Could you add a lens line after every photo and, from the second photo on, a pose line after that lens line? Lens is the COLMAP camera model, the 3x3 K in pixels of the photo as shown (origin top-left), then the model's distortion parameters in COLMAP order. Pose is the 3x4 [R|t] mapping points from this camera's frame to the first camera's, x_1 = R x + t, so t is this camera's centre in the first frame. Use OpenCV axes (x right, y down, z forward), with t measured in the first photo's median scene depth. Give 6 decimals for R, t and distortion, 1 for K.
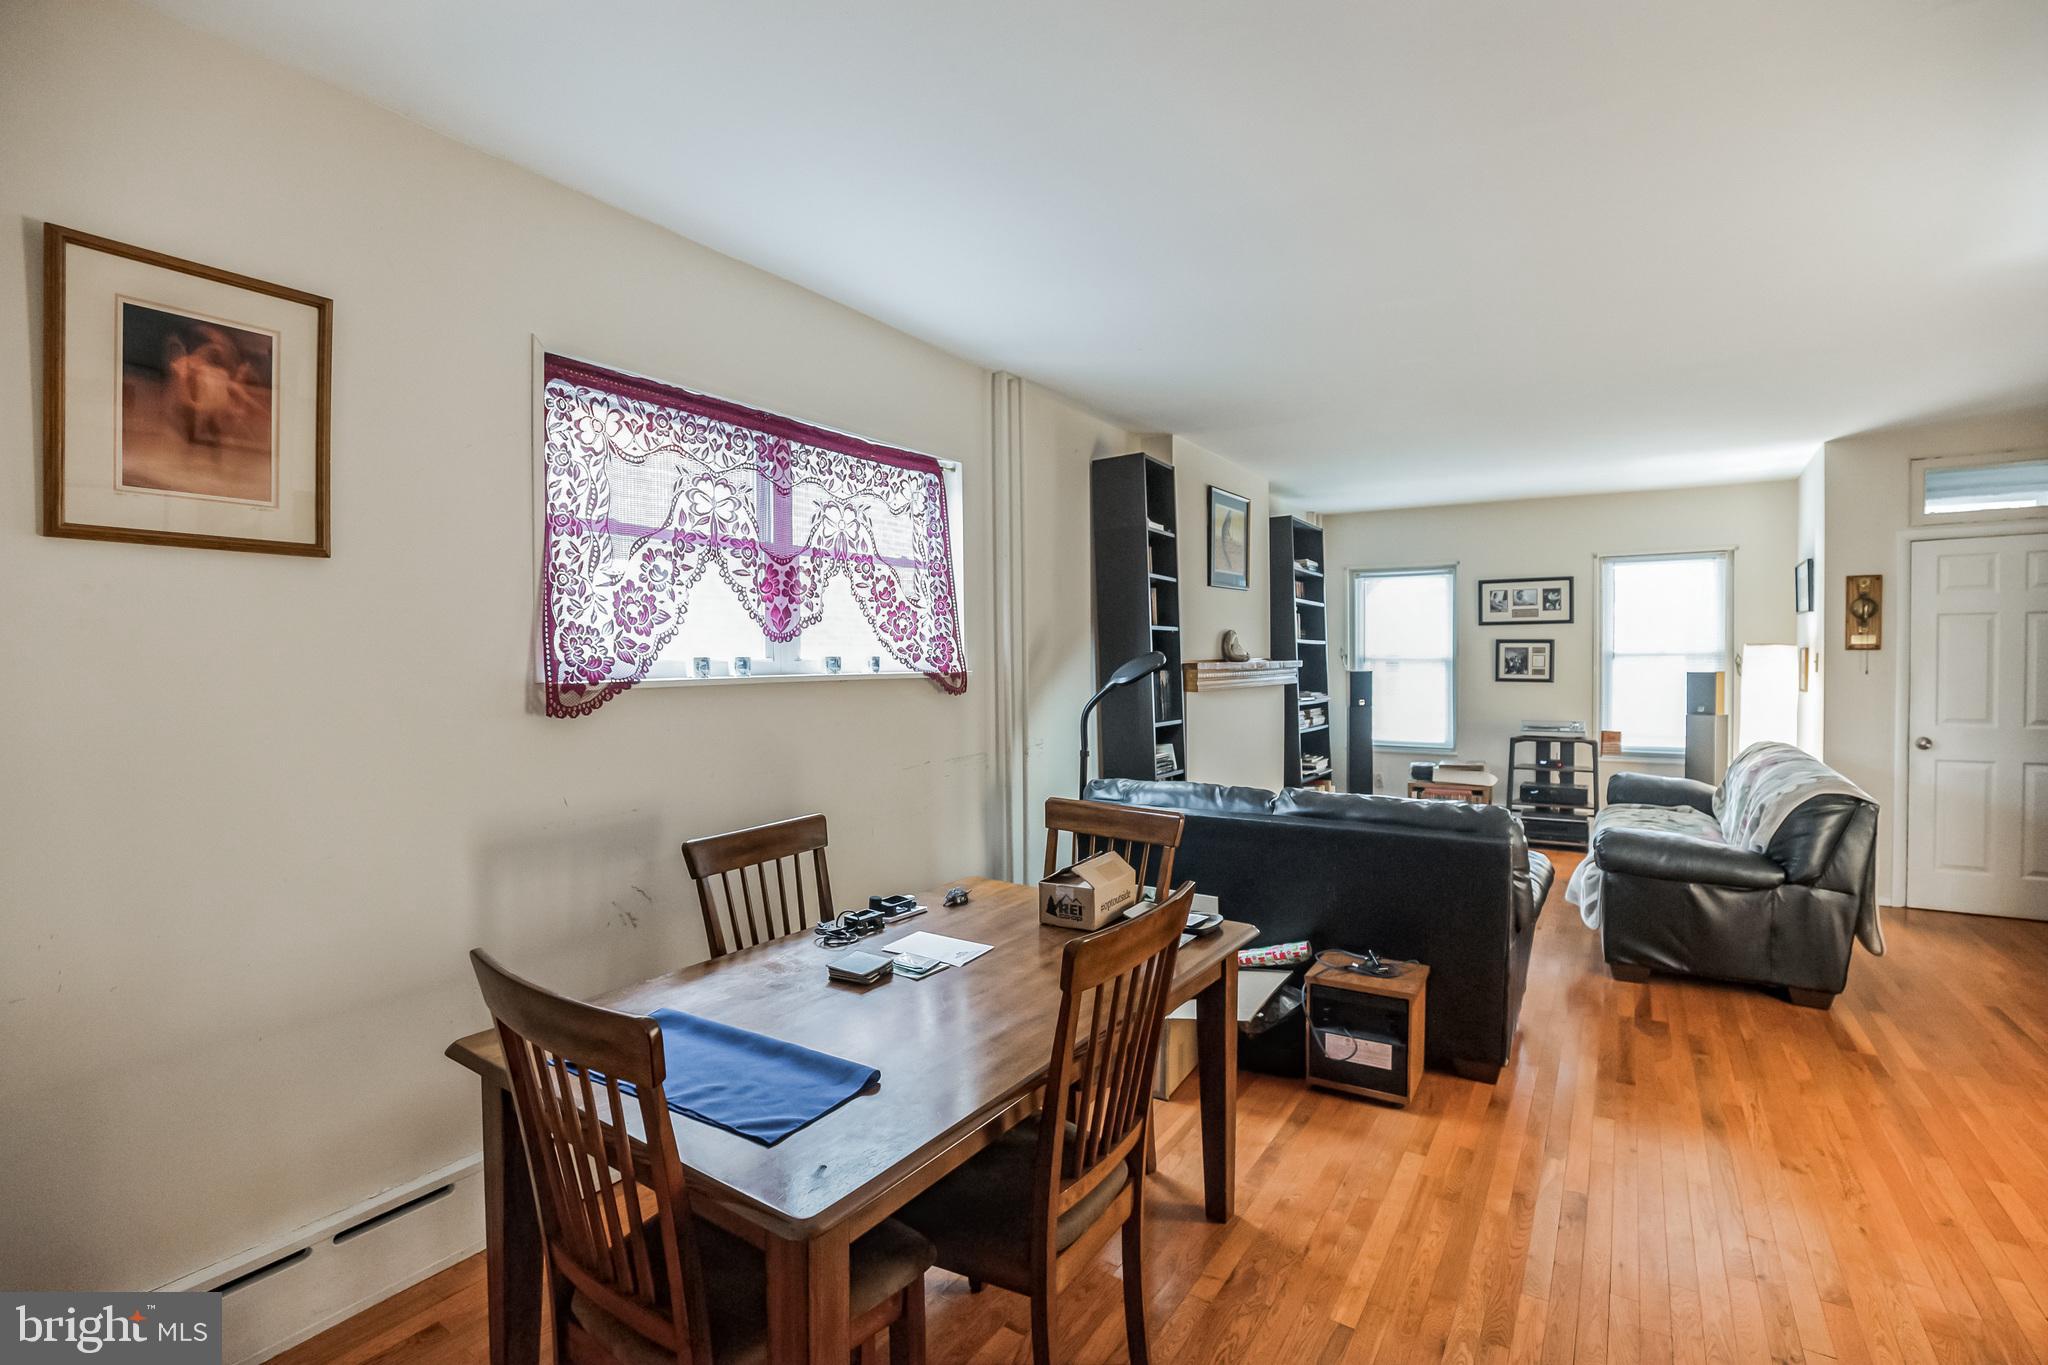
lens RADIAL K [[971.6, 0, 1022.8], [0, 971.6, 681.4], [0, 0, 1]] dist [-0.001673, -0.000153]
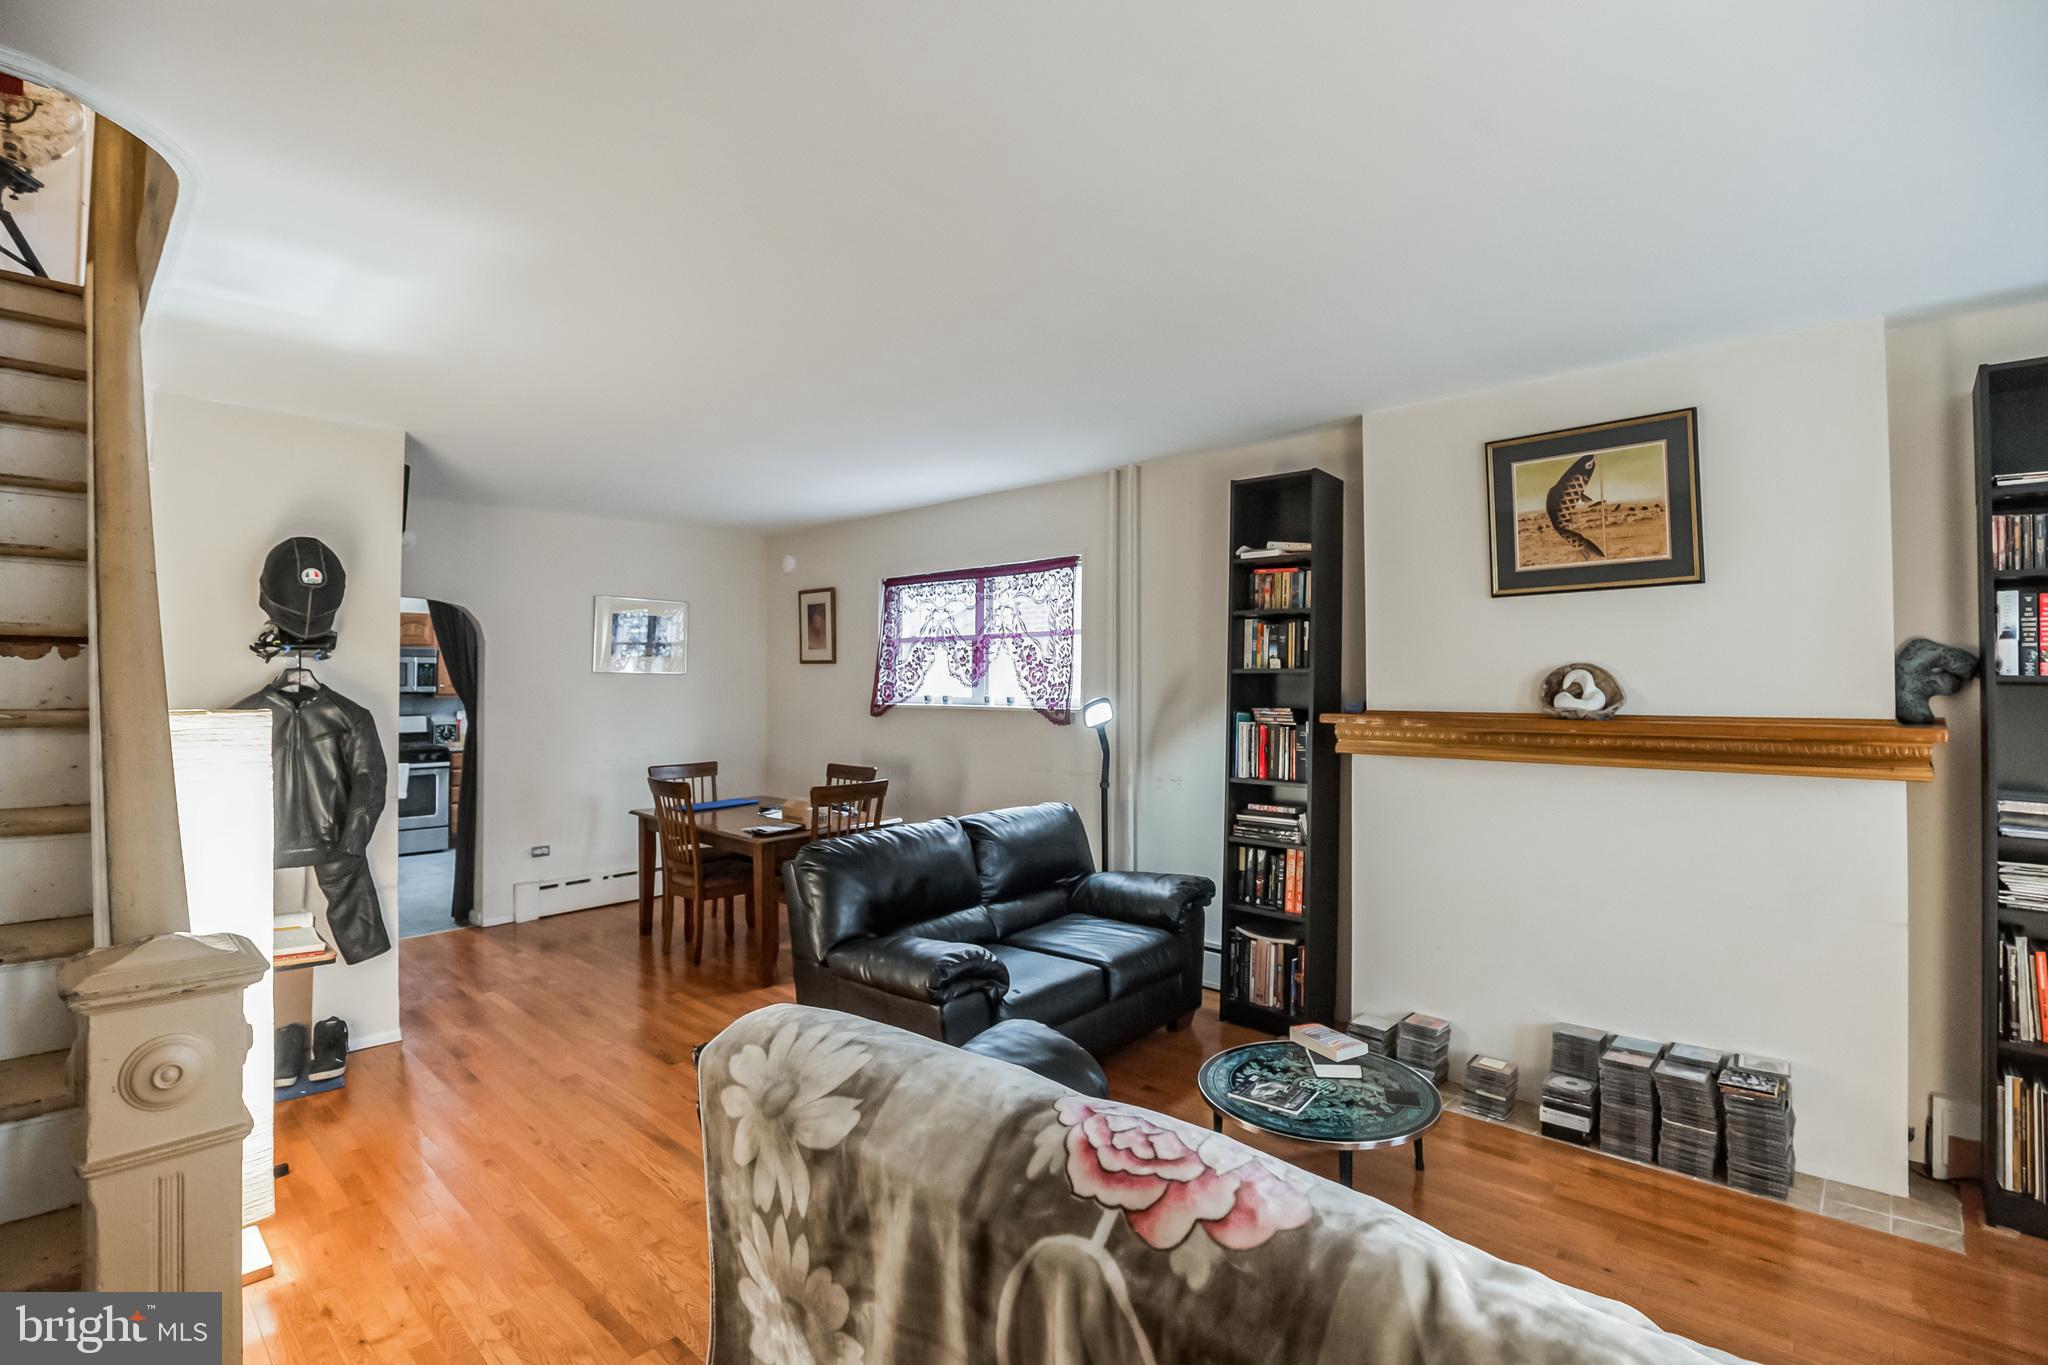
lens RADIAL K [[971.6, 0, 1012.8], [0, 971.6, 673.4], [0, 0, 1]] dist [-0.001673, -0.000153]
pose [[-0.195811, -0.009952, -0.980591, 1.444132], [-0.030527, 0.999526, -0.004049, -0.058439], [0.980166, 0.029142, -0.196022, 1.334049]]
